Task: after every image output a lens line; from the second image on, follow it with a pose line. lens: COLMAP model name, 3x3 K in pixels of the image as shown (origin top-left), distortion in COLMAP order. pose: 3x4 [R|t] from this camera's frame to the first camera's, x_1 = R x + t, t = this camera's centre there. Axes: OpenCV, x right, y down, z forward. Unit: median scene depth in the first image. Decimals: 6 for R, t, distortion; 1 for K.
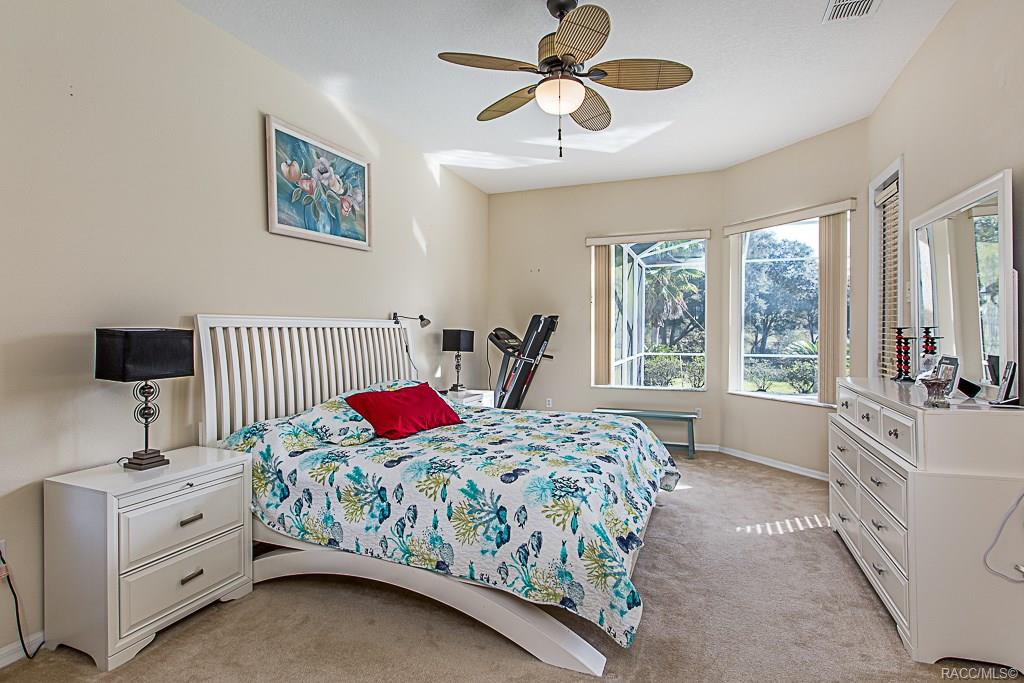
lens RADIAL K [[506.8, 0, 512.0], [0, 506.8, 341.5], [0, 0, 1]] dist [0.000112, 0.000088]
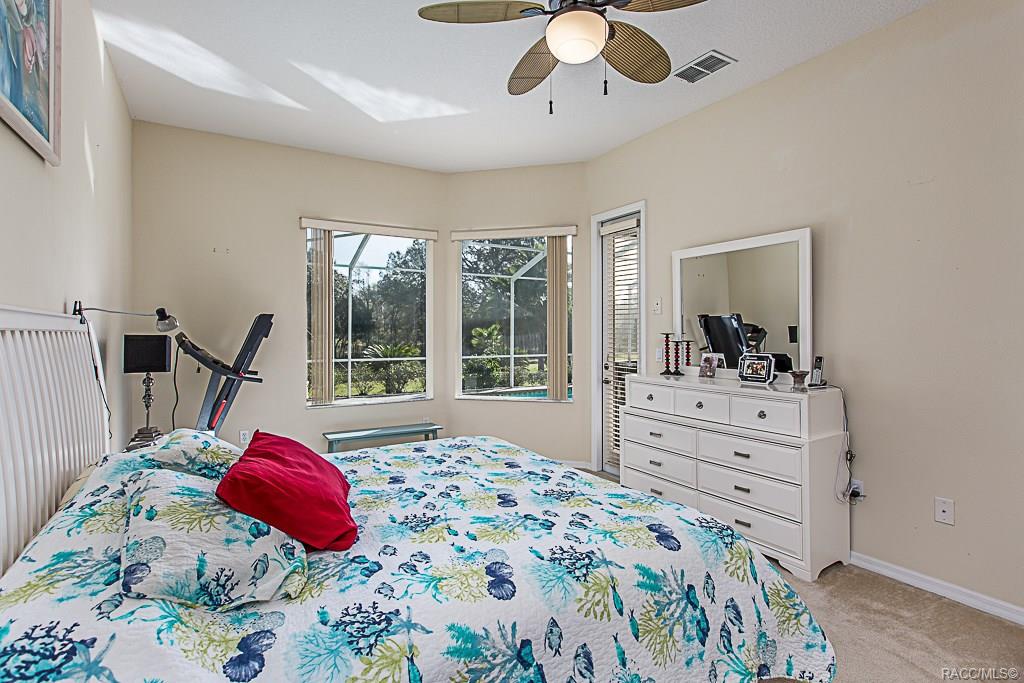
lens RADIAL K [[506.8, 0, 512.0], [0, 506.8, 341.5], [0, 0, 1]] dist [0.000112, 0.000088]
pose [[0.626230, -0.009114, 0.779585, -0.665589], [0.017339, 0.999847, -0.002239, -0.015783], [-0.779446, 0.014919, 0.626292, 0.685892]]
